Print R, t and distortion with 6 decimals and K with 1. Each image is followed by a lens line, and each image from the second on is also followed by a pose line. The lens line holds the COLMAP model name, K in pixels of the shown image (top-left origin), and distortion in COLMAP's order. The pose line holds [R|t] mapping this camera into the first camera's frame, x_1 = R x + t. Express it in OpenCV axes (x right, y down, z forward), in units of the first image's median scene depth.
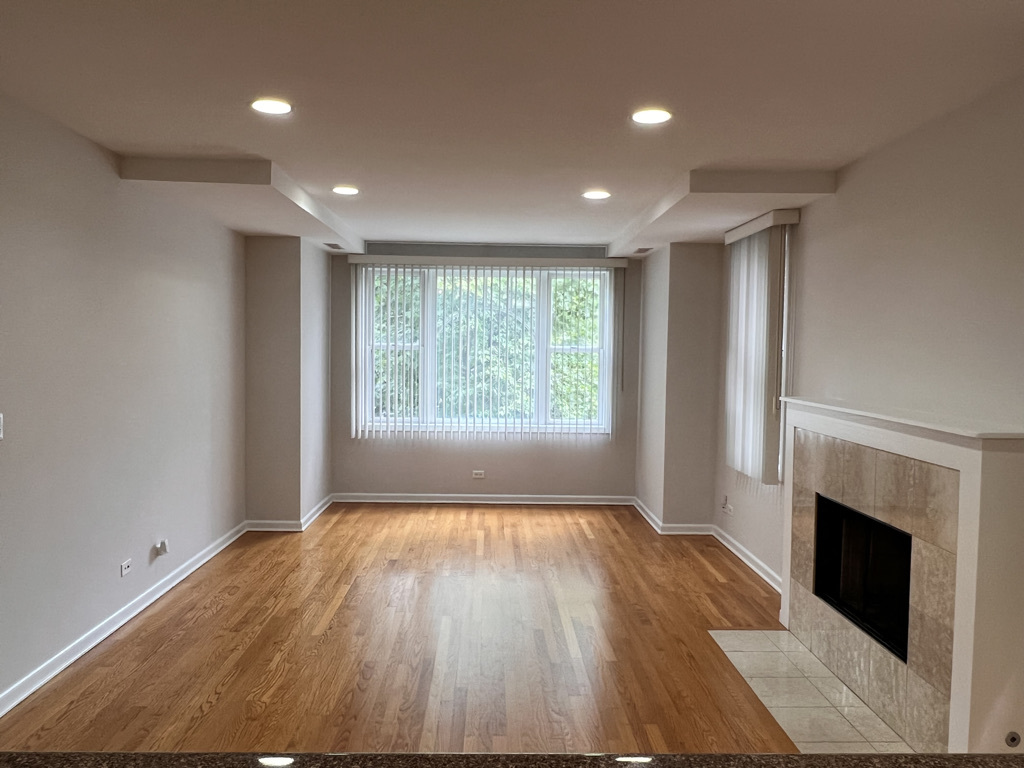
lens RADIAL K [[771.4, 0, 512.0], [0, 771.4, 384.0], [0, 0, 1]] dist [-0.001860, -0.009135]
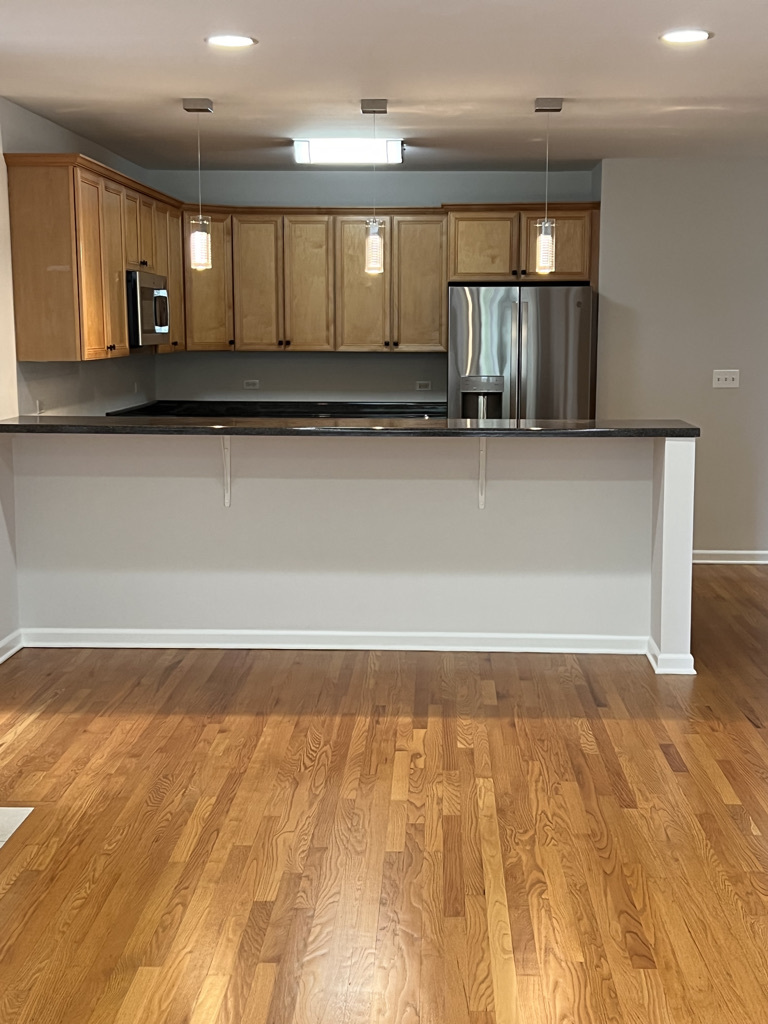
lens RADIAL K [[1366.7, 0, 397.1], [0, 1366.7, 506.2], [0, 0, 1]] dist [0.239987, -1.024782]
pose [[-0.998306, -0.020913, 0.054298, -0.050087], [-0.010899, 0.983870, 0.178551, -0.062568], [-0.057156, 0.177657, -0.982431, 1.357408]]
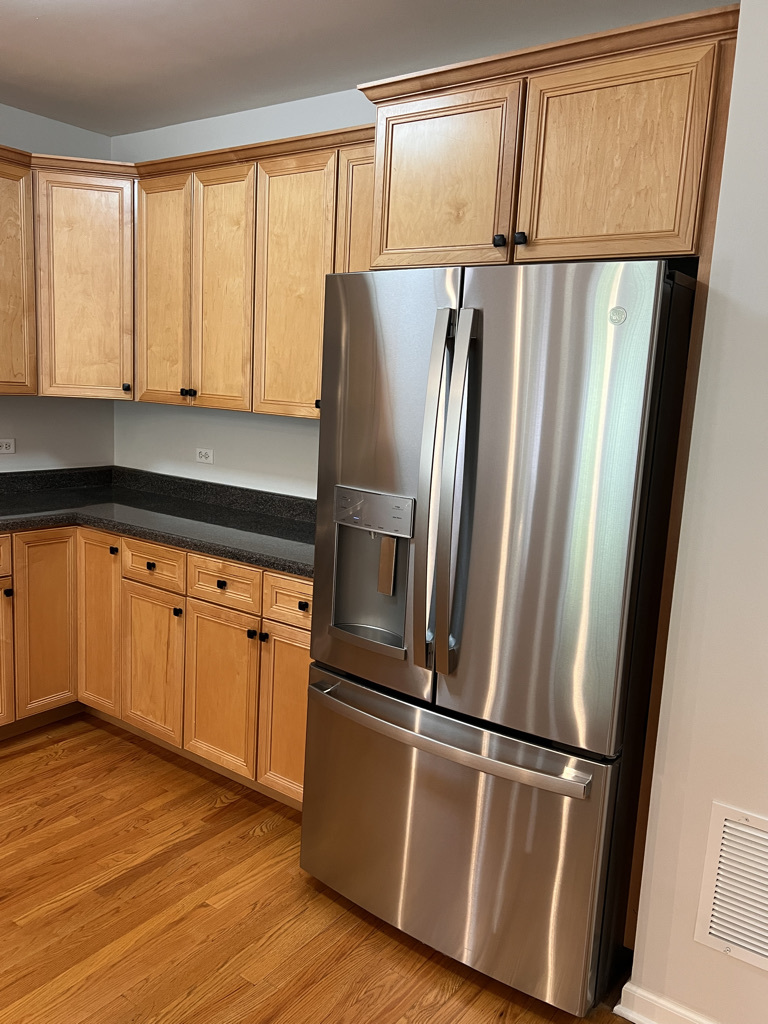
lens RADIAL K [[812.8, 0, 376.9], [0, 812.8, 515.7], [0, 0, 1]] dist [0.058058, -0.081949]
pose [[-0.791837, -0.153171, 0.591213, -0.312808], [-0.034446, 0.977699, 0.207167, 0.008162], [-0.609761, 0.143678, -0.779454, -0.044929]]
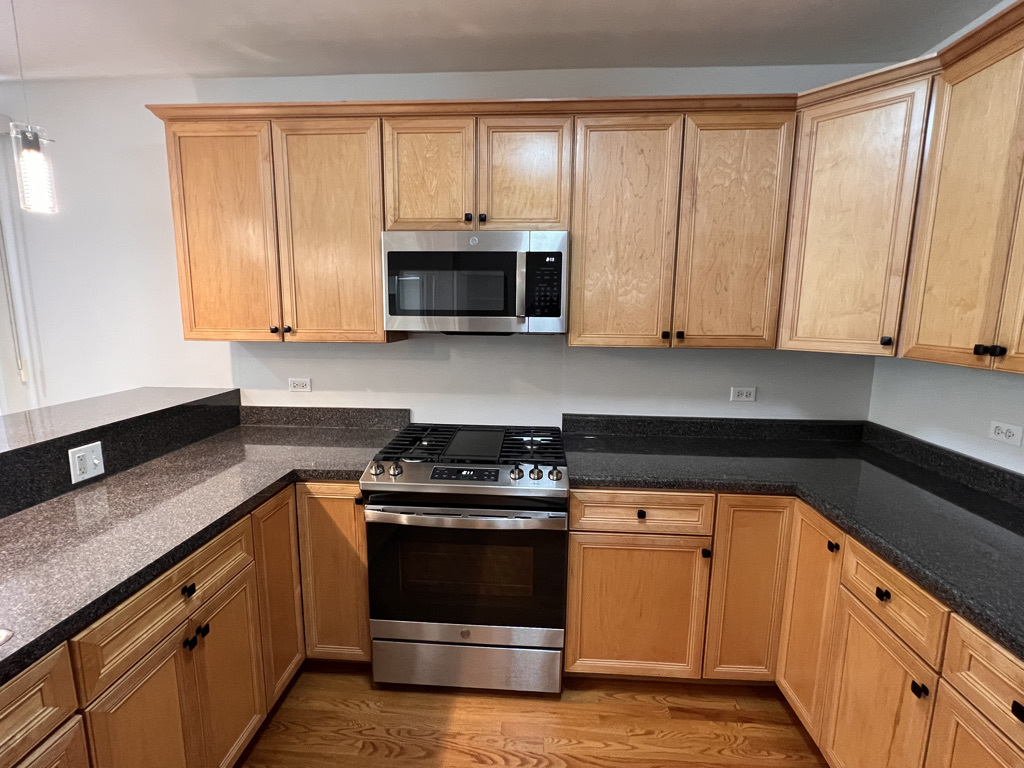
lens RADIAL K [[479.5, 0, 509.3], [0, 479.5, 385.3], [0, 0, 1]] dist [-0.004875, 0.000678]
pose [[0.084268, -0.169700, 0.981886, -0.073513], [0.038197, 0.985217, 0.166998, 0.017448], [-0.995711, 0.023433, 0.089504, -0.237868]]
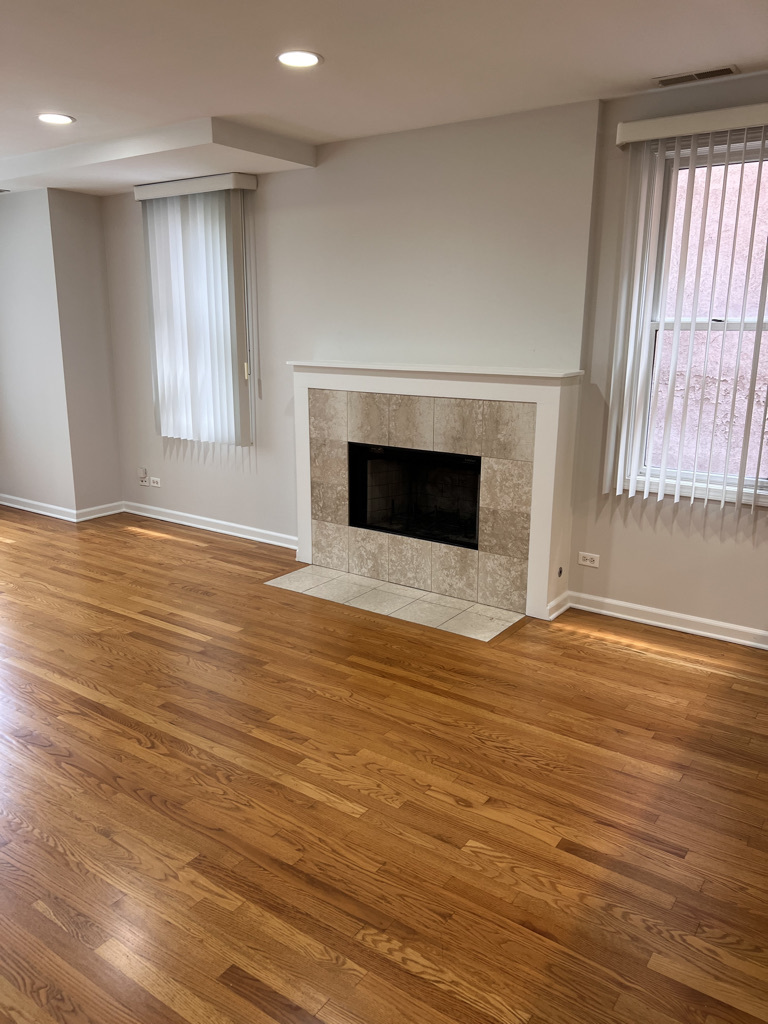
lens RADIAL K [[762.8, 0, 386.6], [0, 762.8, 509.7], [0, 0, 1]] dist [0.079343, -0.115109]
pose [[0.589883, -0.198351, 0.782749, -0.392725], [0.040268, 0.975381, 0.216818, -0.007196], [-0.806484, -0.096377, 0.583348, 0.201811]]
